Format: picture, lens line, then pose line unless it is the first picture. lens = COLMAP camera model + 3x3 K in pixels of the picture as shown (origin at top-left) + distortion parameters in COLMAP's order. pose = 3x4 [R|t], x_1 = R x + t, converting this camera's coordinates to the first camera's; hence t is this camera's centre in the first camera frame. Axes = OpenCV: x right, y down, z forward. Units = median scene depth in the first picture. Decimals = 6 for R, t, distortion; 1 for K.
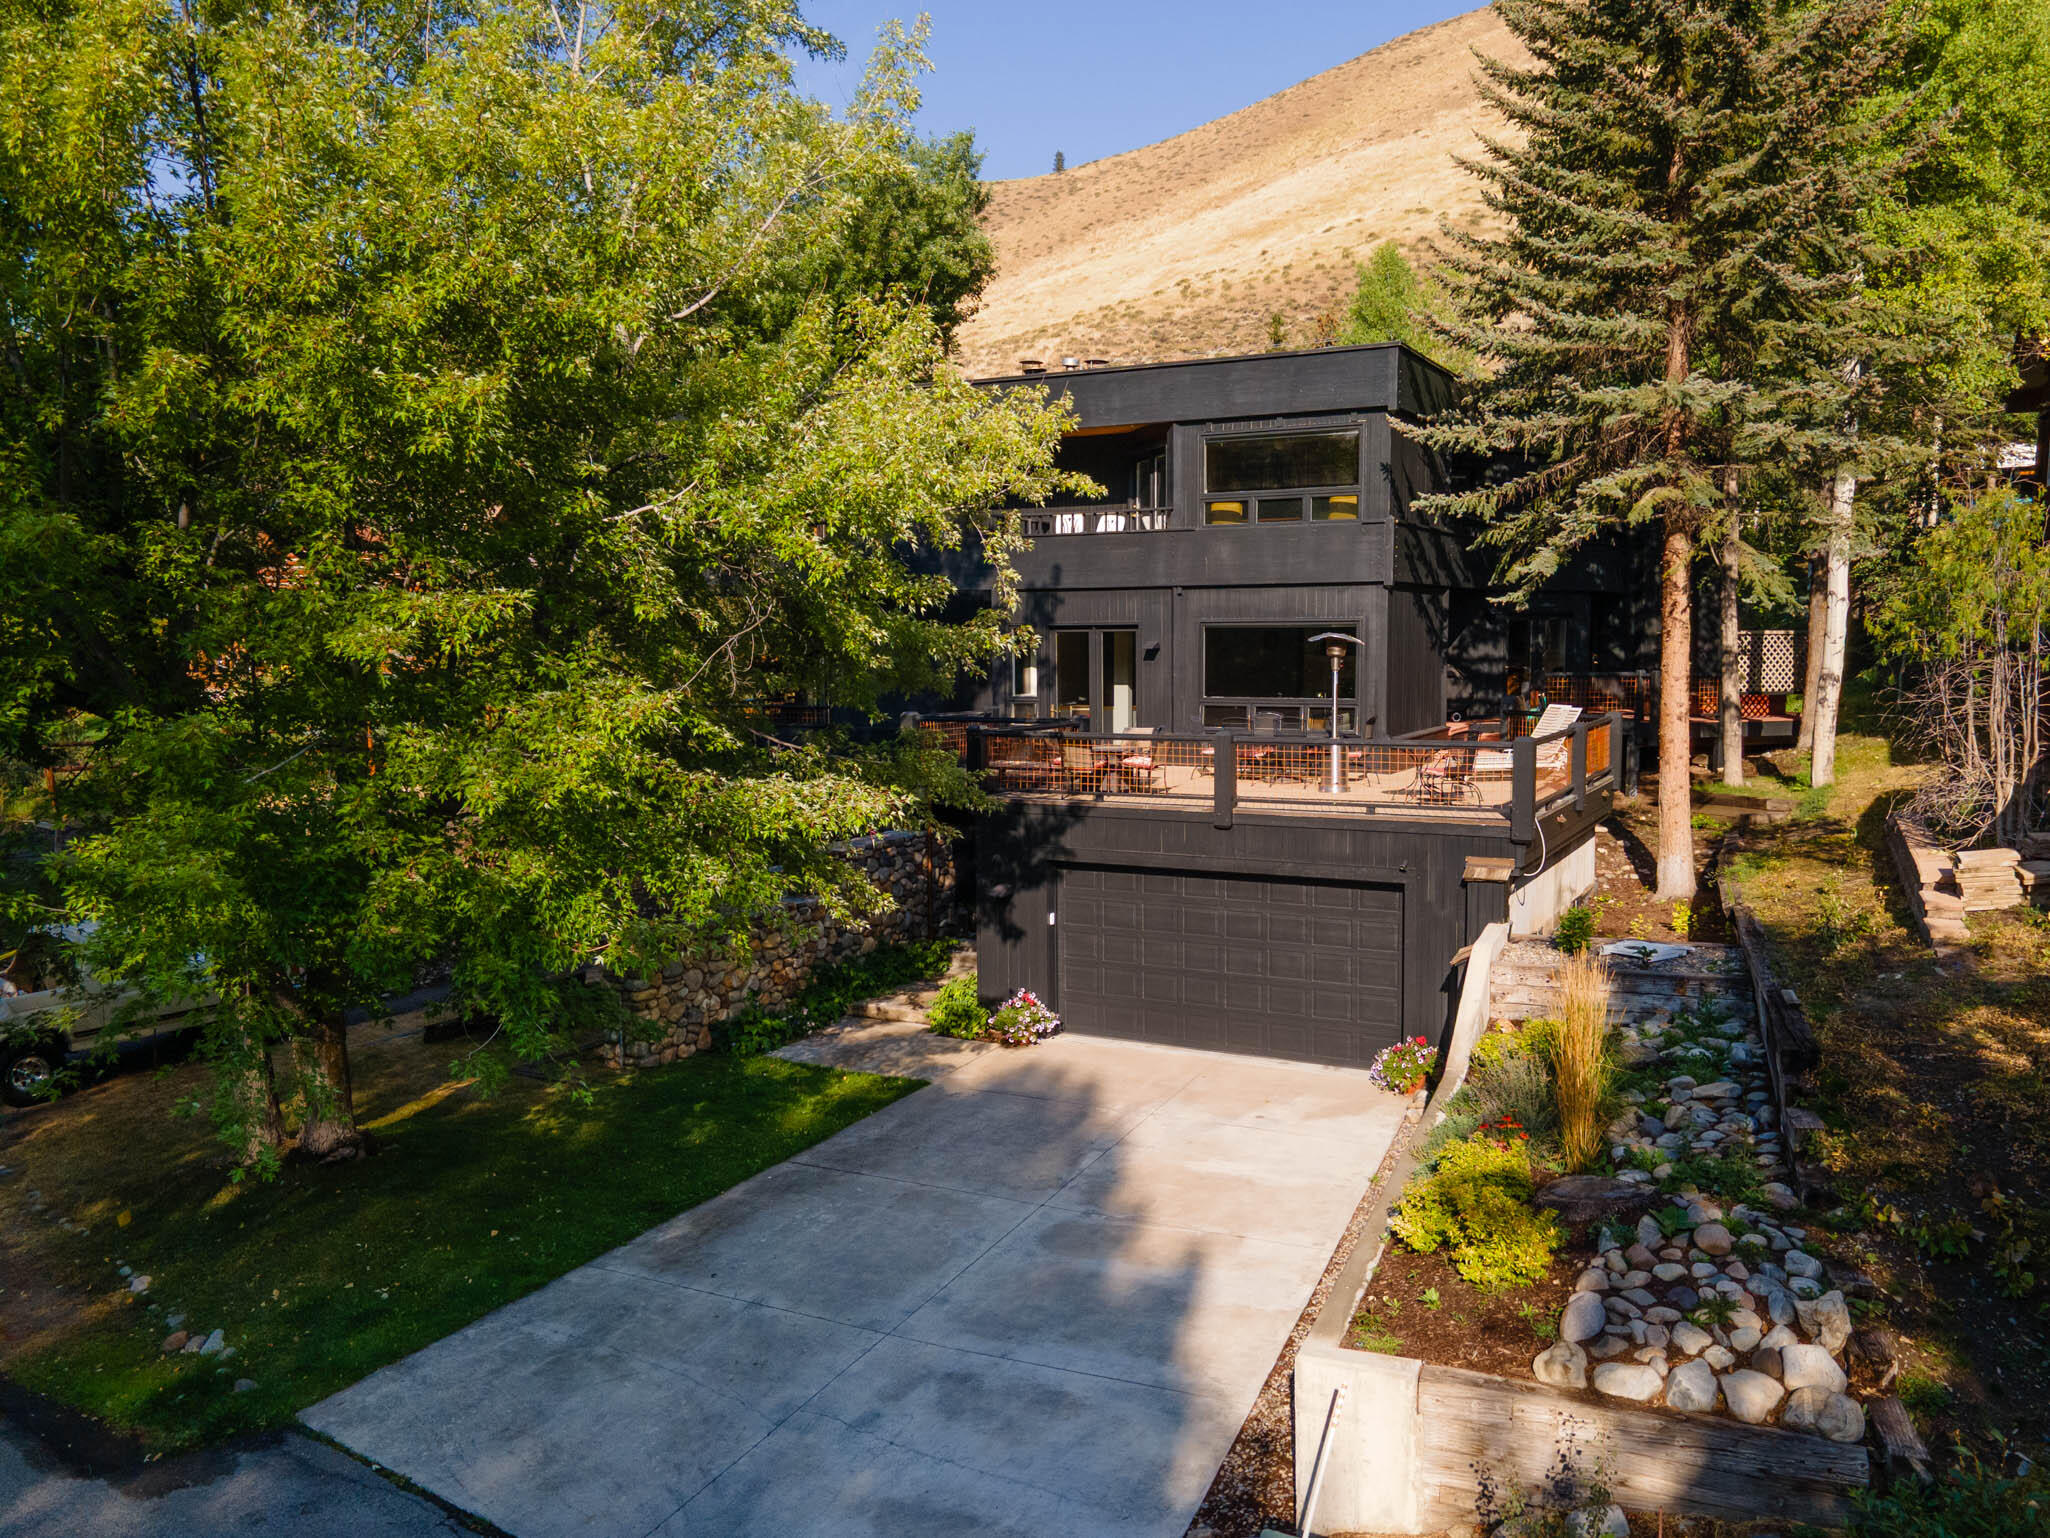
lens RADIAL K [[1628.4, 0, 1025.0], [0, 1628.4, 769.0], [0, 0, 1]] dist [0.007937, 0.003723]
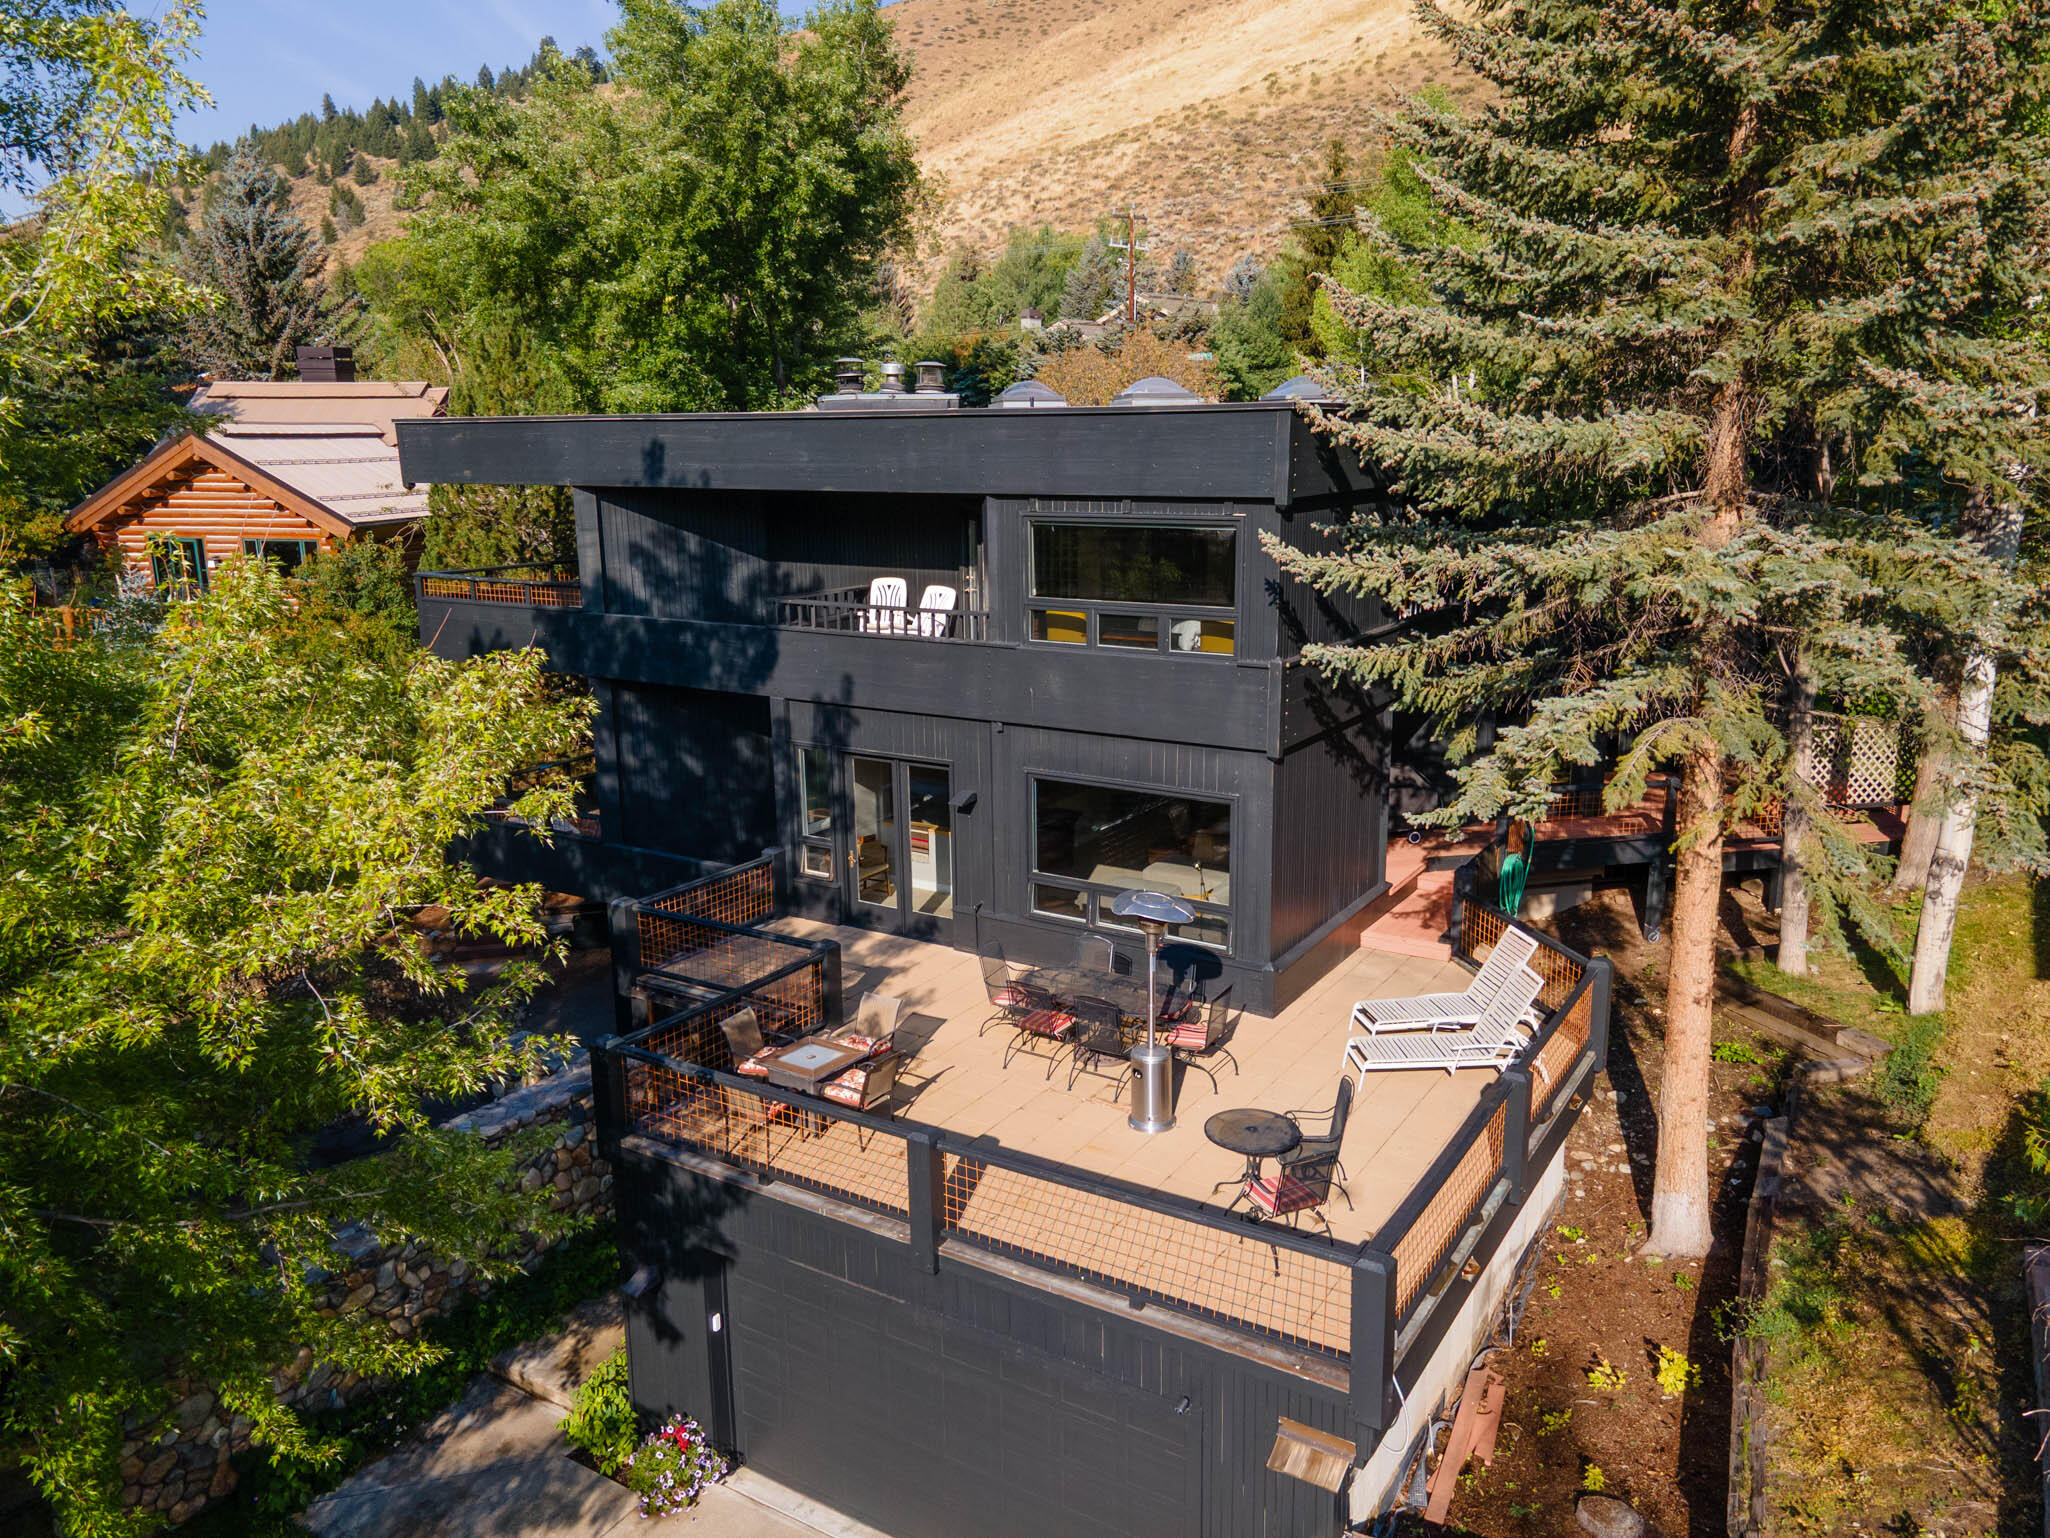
lens RADIAL K [[1537.6, 0, 974.5], [0, 1537.6, 764.7], [0, 0, 1]] dist [0.026162, 0.004530]
pose [[0.995488, 0.009936, -0.094371, 0.163493], [0.002548, 0.991346, 0.131248, -0.200974], [0.094858, -0.130896, 0.986848, 0.356130]]
